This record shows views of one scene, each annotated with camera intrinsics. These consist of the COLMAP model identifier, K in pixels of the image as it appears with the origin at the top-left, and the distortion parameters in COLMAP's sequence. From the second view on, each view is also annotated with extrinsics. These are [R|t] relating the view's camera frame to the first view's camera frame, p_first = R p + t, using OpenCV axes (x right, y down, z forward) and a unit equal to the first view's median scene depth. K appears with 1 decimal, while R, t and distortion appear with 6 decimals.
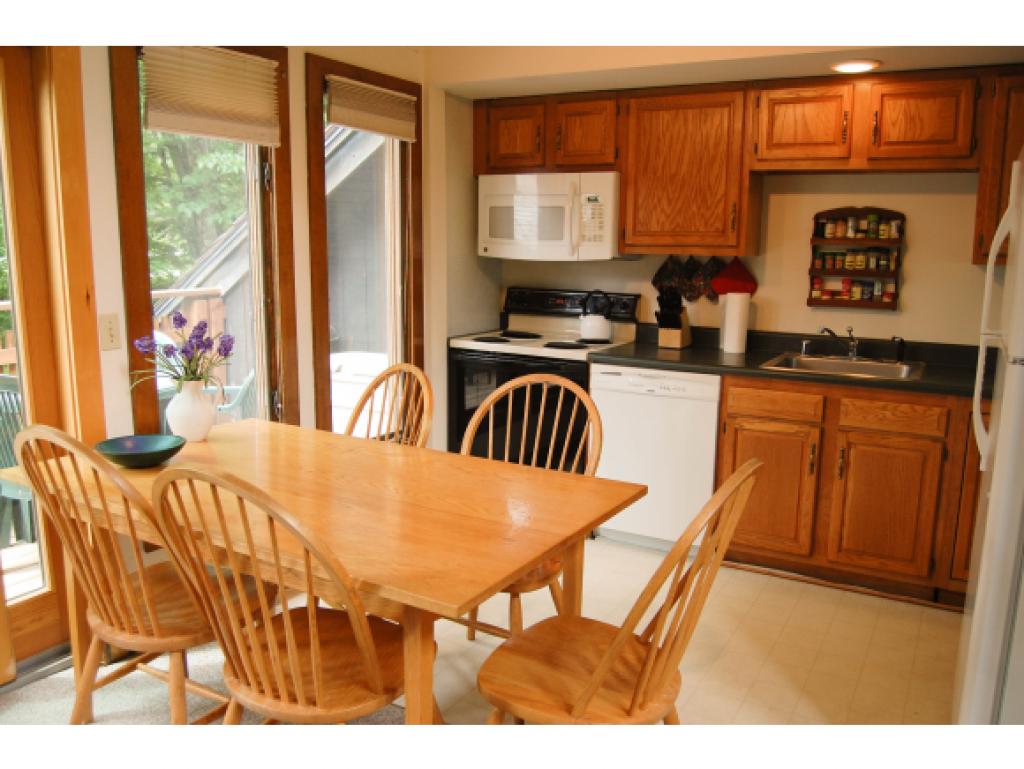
lens RADIAL K [[827.1, 0, 506.7], [0, 827.1, 397.4], [0, 0, 1]] dist [-0.080525, 0.009156]
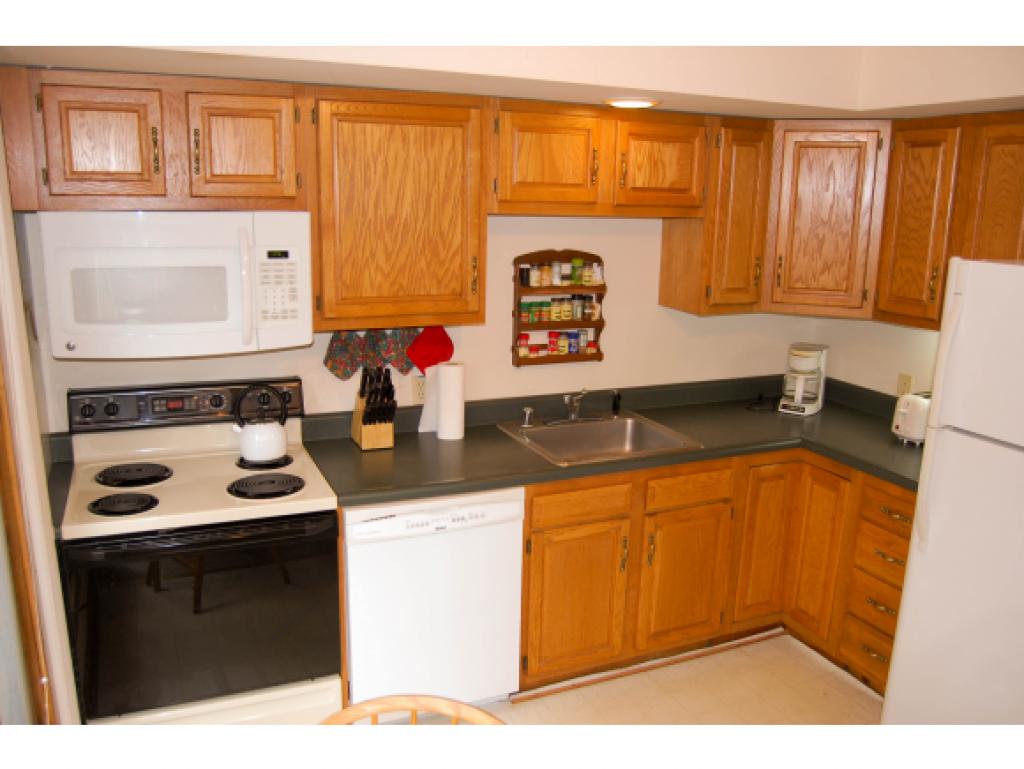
lens RADIAL K [[827.1, 0, 506.7], [0, 827.1, 397.4], [0, 0, 1]] dist [-0.080525, 0.009156]
pose [[0.579613, -0.195972, 0.790976, -0.334277], [0.134725, 0.980340, 0.144165, -0.212609], [-0.803678, 0.023004, 0.594620, 0.513918]]
